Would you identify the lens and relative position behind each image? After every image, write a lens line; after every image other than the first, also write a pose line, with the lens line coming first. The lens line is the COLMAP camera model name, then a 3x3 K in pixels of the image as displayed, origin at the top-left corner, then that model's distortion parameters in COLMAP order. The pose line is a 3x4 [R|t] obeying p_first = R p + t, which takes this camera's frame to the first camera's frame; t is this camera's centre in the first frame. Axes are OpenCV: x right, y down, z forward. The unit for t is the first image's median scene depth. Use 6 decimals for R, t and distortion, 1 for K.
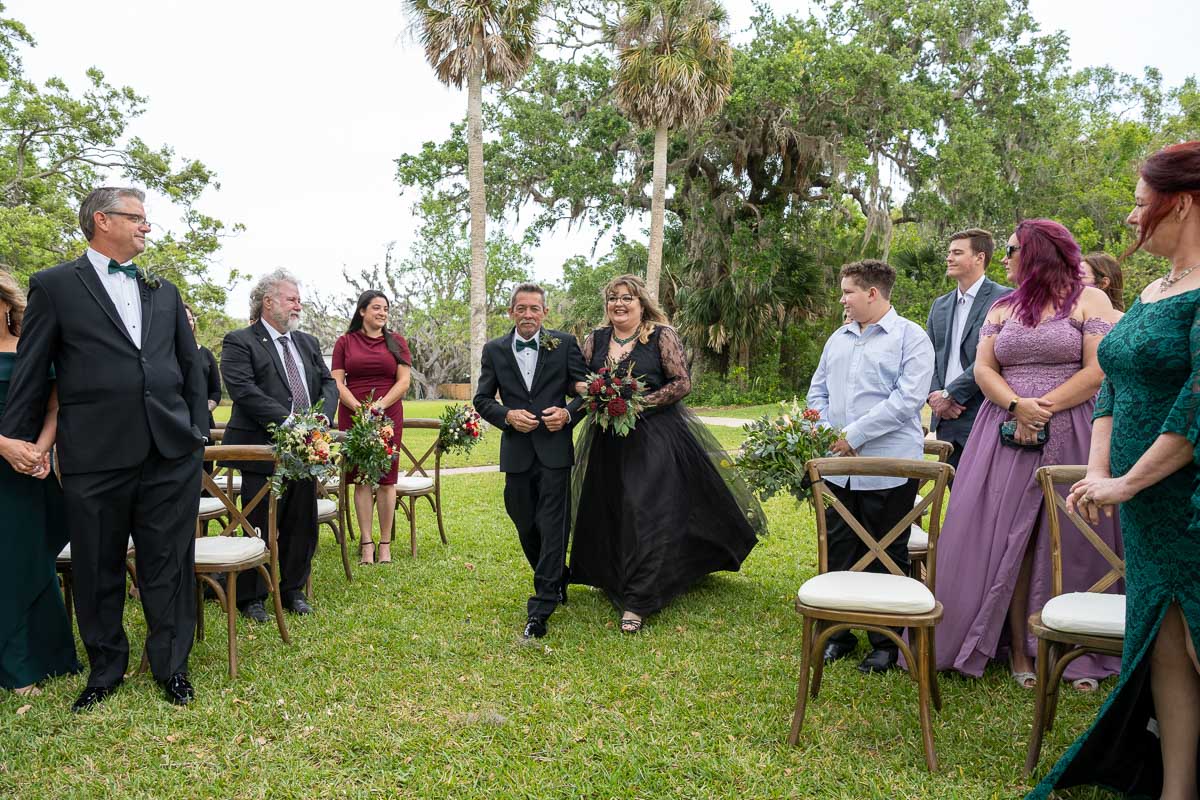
lens RADIAL K [[891.5, 0, 596.5], [0, 891.5, 399.0], [0, 0, 1]] dist [-0.015117, -0.009753]
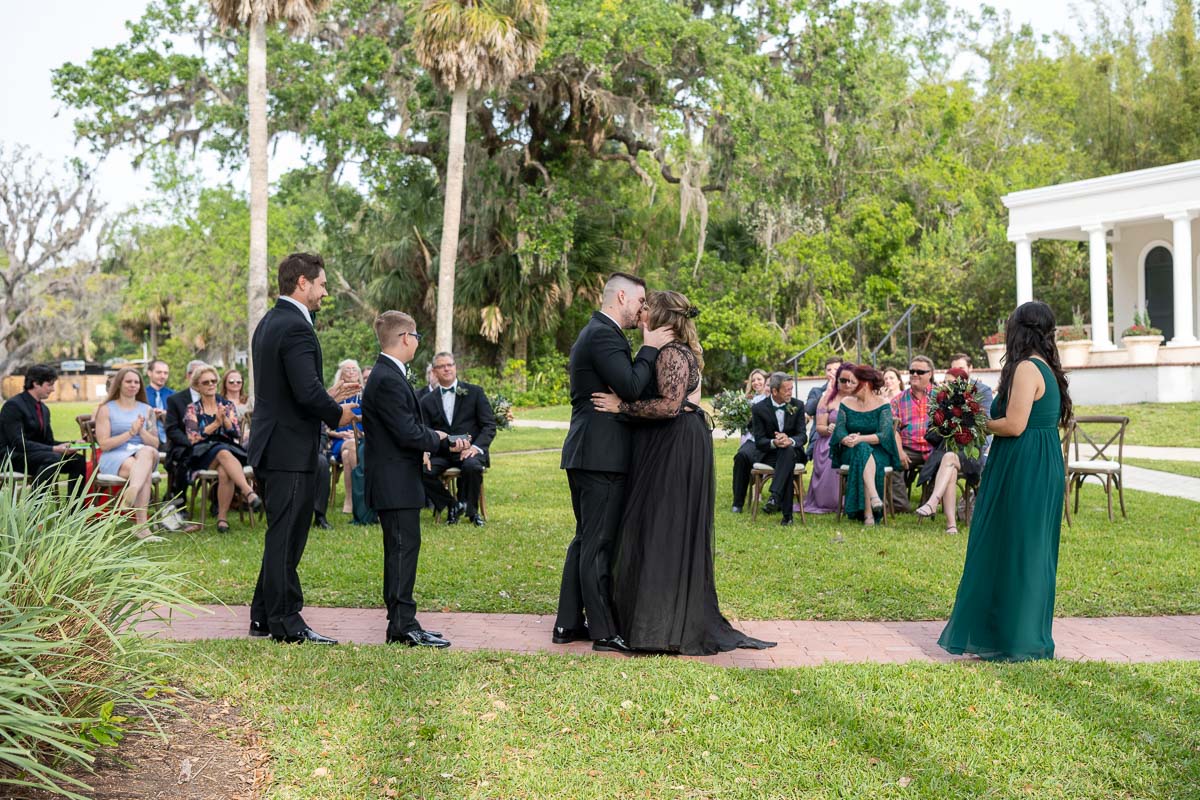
lens RADIAL K [[1390.2, 0, 600.7], [0, 1390.2, 400.4], [0, 0, 1]] dist [0.028357, 0.000000]
pose [[0.961861, 0.005007, 0.273493, -0.116705], [-0.003617, 0.999978, -0.005584, 0.007735], [-0.273514, 0.004381, 0.961858, -0.243973]]
